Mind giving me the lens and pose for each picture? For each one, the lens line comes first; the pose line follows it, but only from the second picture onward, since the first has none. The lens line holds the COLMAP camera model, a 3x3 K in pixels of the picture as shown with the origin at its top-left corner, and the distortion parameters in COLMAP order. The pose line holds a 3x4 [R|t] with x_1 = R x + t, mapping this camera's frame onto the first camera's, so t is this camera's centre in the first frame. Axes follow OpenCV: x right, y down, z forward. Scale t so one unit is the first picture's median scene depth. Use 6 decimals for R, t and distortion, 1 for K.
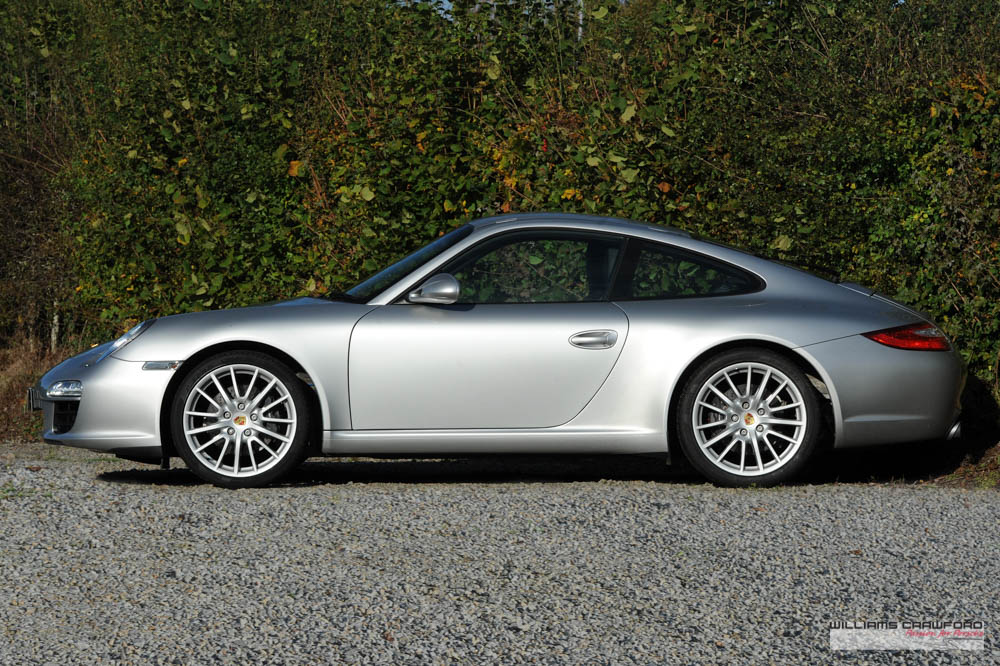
lens RADIAL K [[4122.7, 0, 500.0], [0, 4122.7, 333.0], [0, 0, 1]] dist [0.355814, 6.052333]
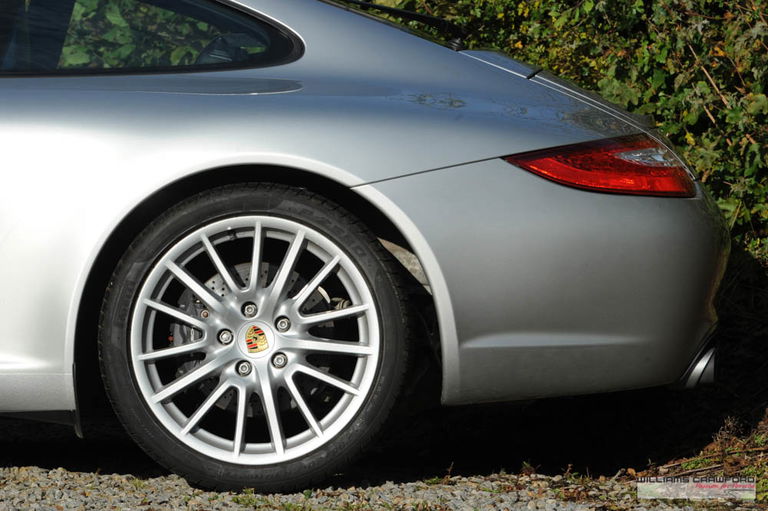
lens RADIAL K [[3536.6, 0, 384.0], [0, 3536.6, 255.5], [0, 0, 1]] dist [0.446467, 5.817902]
pose [[0.999771, 0.012942, 0.017047, 0.067617], [-0.013176, 0.999820, 0.013682, 0.005985], [-0.016867, -0.013904, 0.999761, 0.607333]]
